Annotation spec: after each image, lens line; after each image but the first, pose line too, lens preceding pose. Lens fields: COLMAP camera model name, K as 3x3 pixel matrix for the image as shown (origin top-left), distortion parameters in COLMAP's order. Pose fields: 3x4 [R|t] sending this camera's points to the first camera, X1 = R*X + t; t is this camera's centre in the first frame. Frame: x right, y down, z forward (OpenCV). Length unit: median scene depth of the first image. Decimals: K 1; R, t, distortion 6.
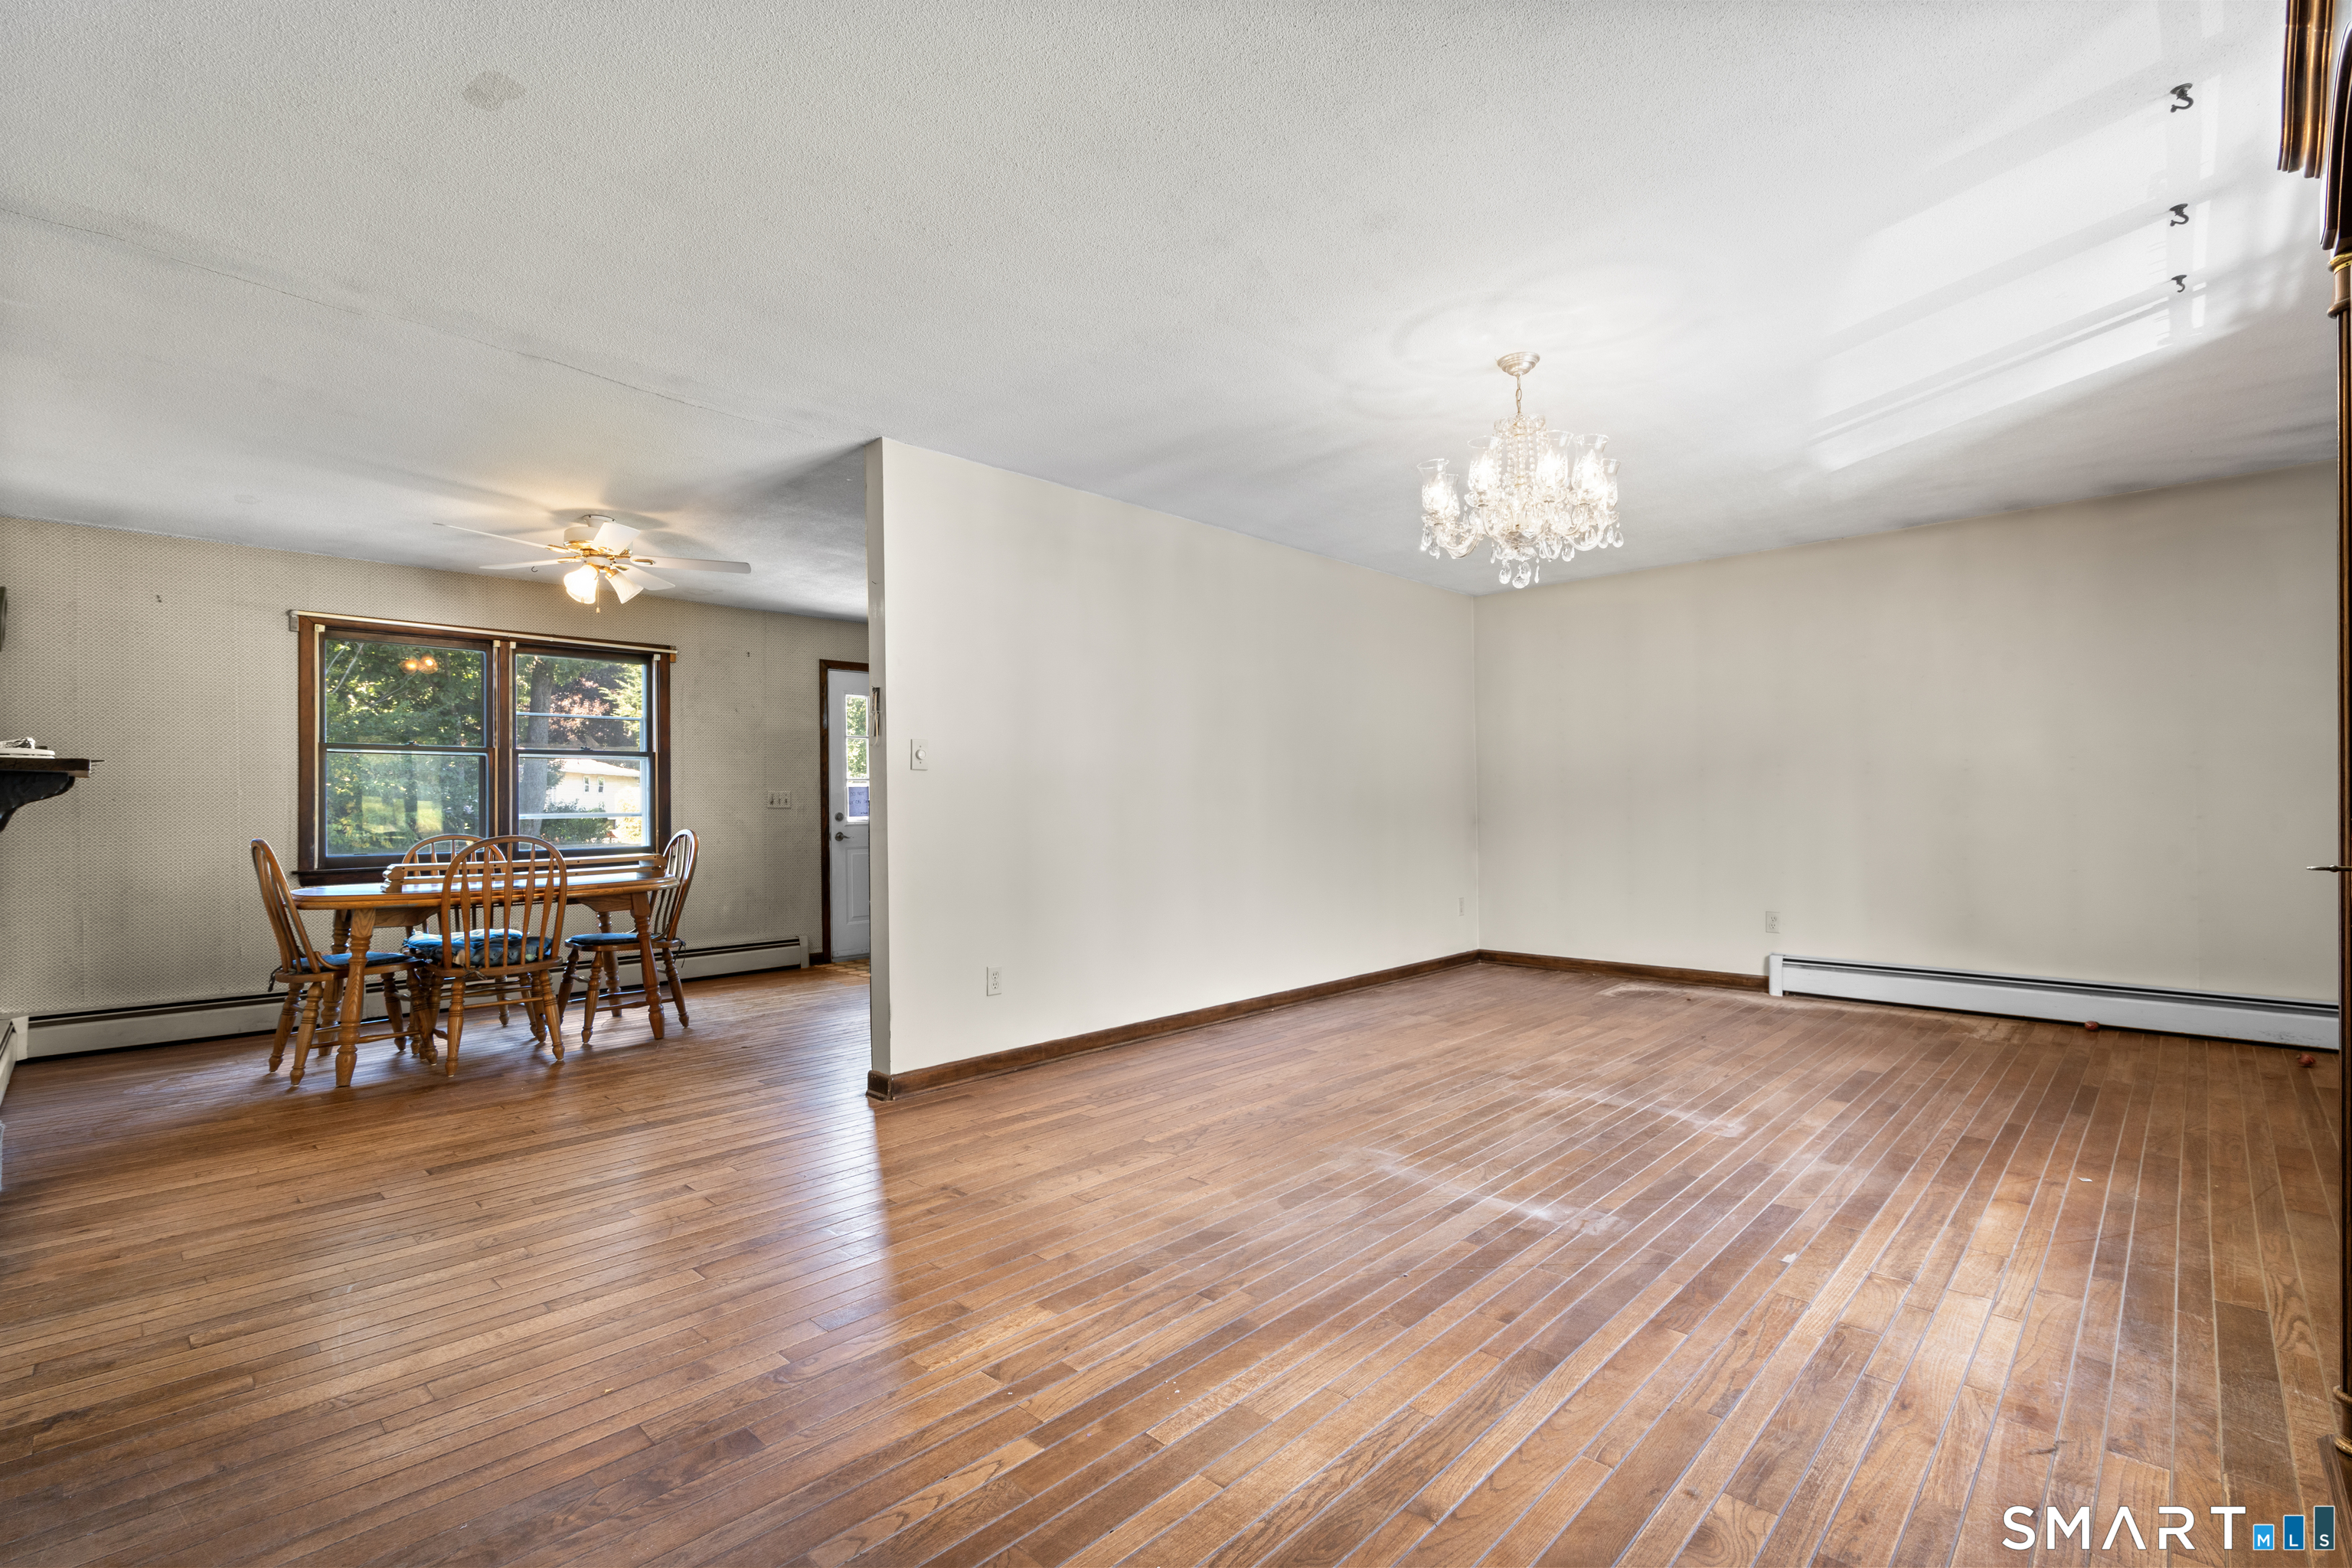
lens RADIAL K [[1055.7, 0, 1181.3], [0, 1055.7, 791.1], [0, 0, 1]] dist [-0.008475, 0.005012]
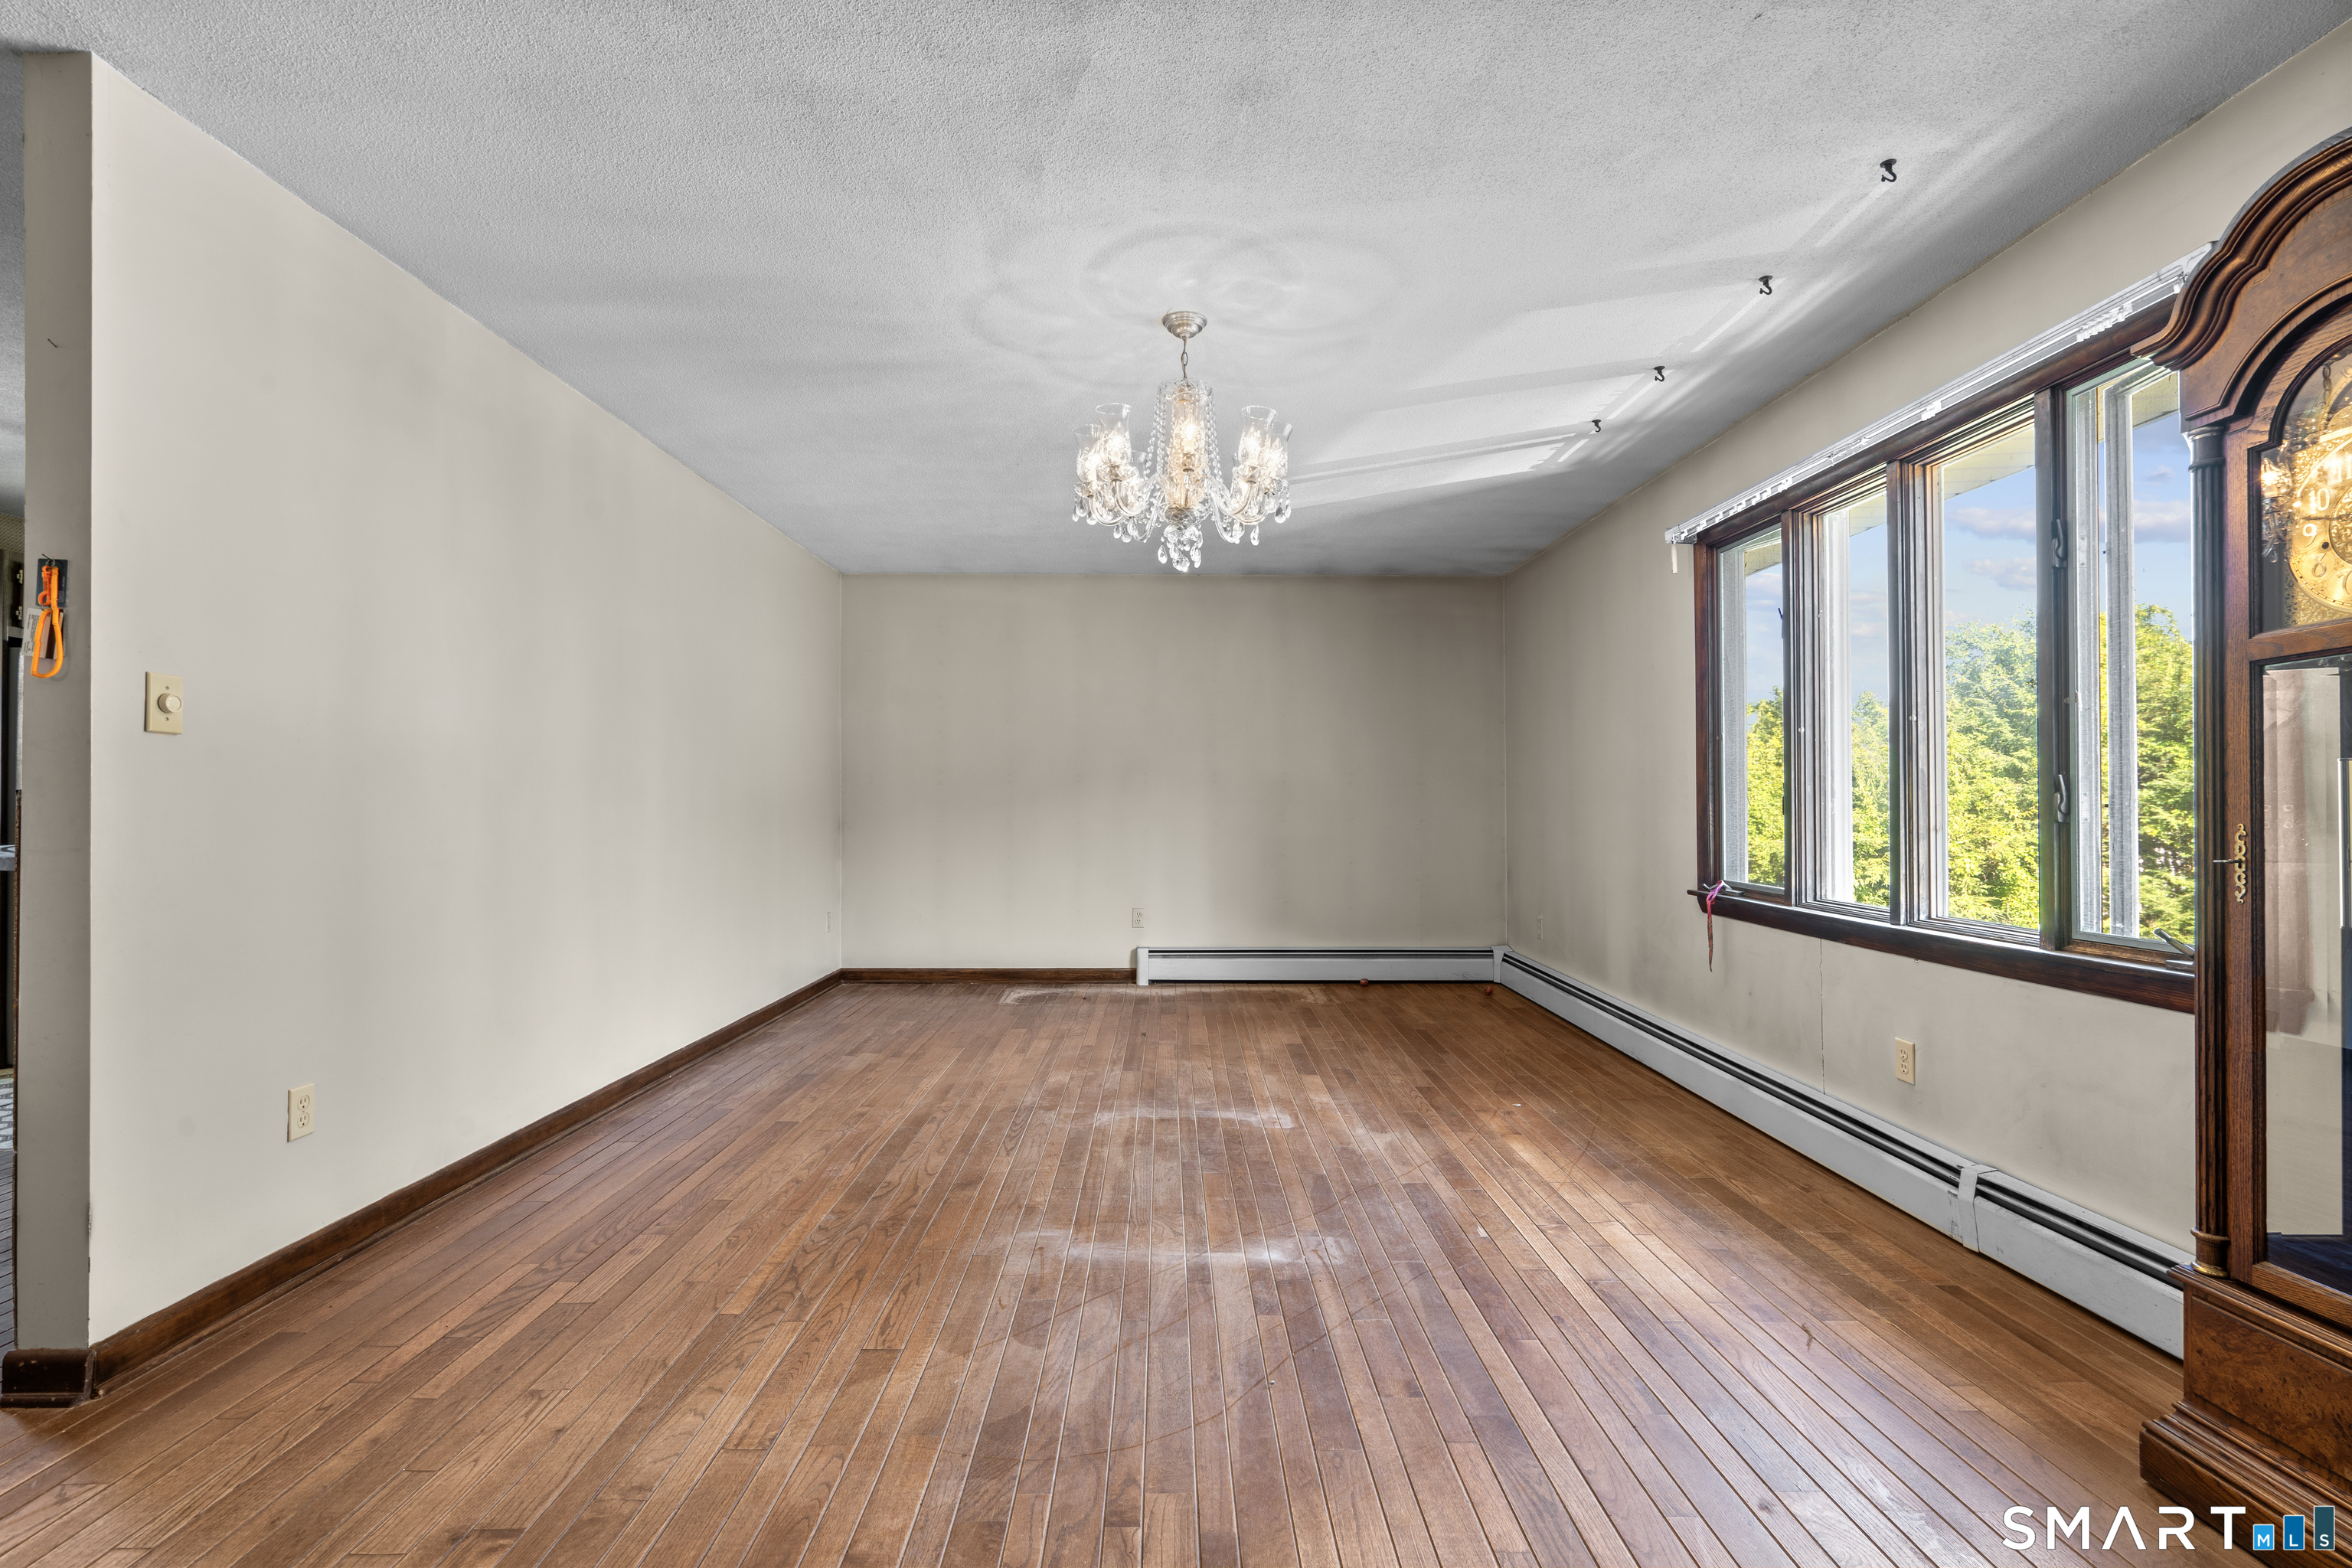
lens RADIAL K [[1055.7, 0, 1181.3], [0, 1055.7, 791.1], [0, 0, 1]] dist [-0.008475, 0.005012]
pose [[0.712512, 0.018334, 0.701420, -0.324963], [-0.016203, 0.999822, -0.009675, 0.006635], [-0.701473, -0.004471, 0.712682, 0.361160]]
